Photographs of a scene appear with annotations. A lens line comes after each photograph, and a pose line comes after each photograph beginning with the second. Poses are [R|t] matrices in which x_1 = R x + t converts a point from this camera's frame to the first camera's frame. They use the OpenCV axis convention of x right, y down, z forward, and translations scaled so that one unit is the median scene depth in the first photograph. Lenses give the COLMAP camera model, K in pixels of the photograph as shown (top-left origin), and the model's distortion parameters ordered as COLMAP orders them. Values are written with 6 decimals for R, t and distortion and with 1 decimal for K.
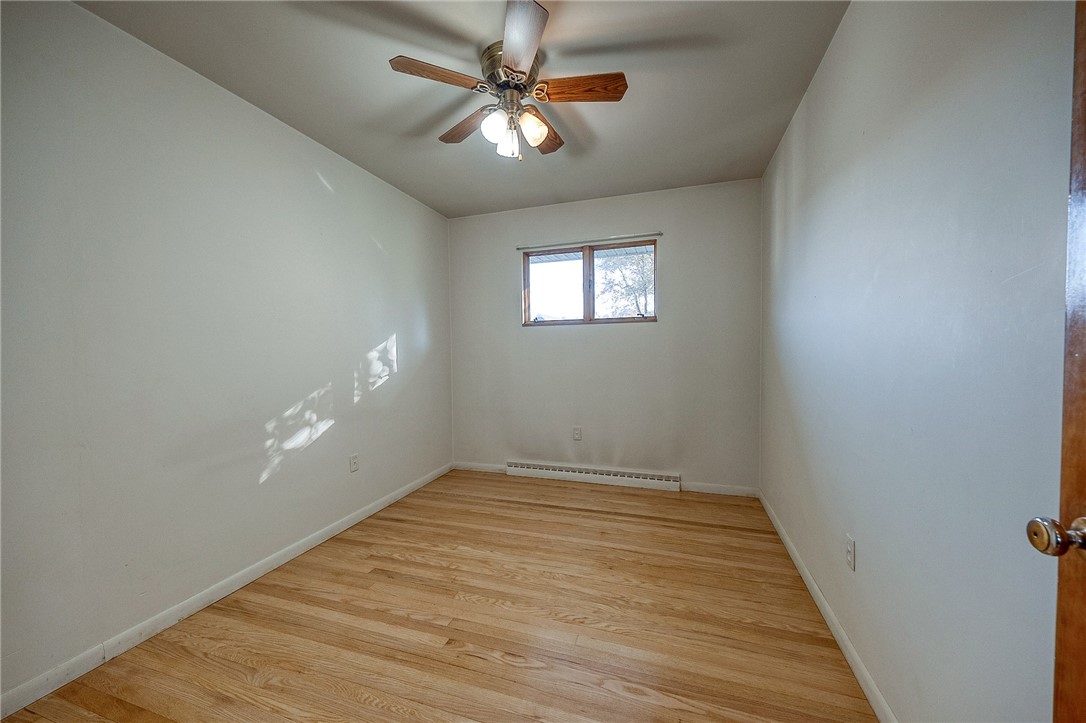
lens RADIAL K [[403.0, 0, 543.6], [0, 403.0, 360.0], [0, 0, 1]] dist [0.008764, 0.000119]
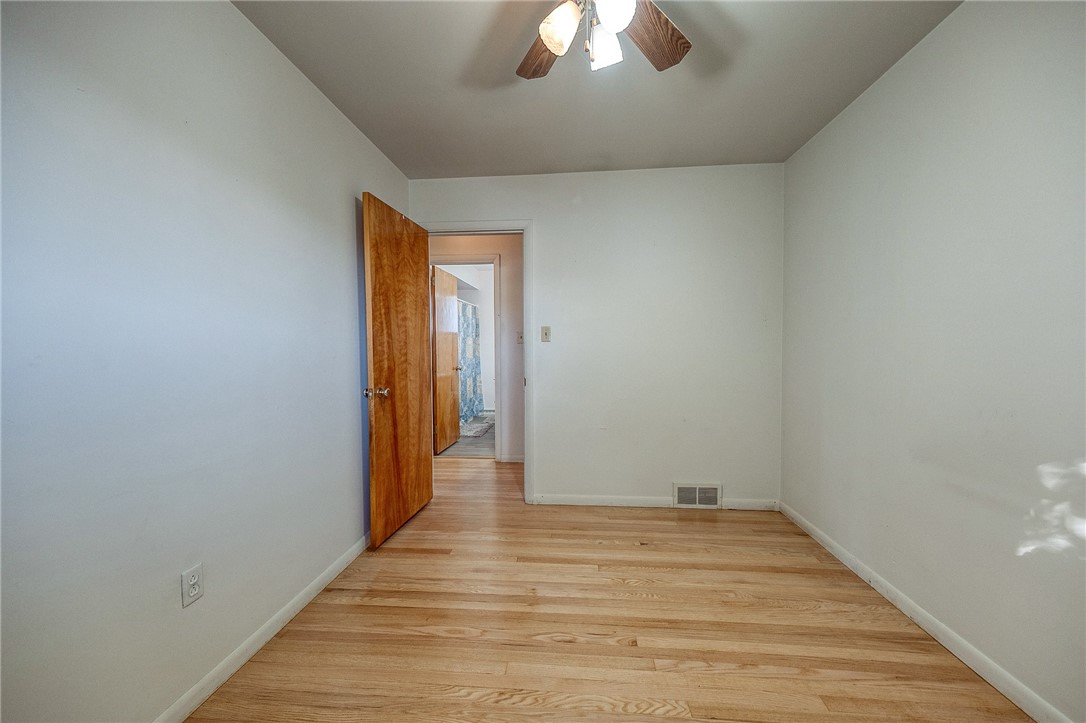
lens RADIAL K [[403.0, 0, 546.2], [0, 403.0, 362.3], [0, 0, 1]] dist [0.008764, 0.000119]
pose [[-0.971156, 0.027417, -0.236862, 0.183255], [0.010478, 0.997315, 0.072477, -0.057736], [0.238214, 0.067905, -0.968836, 1.772759]]
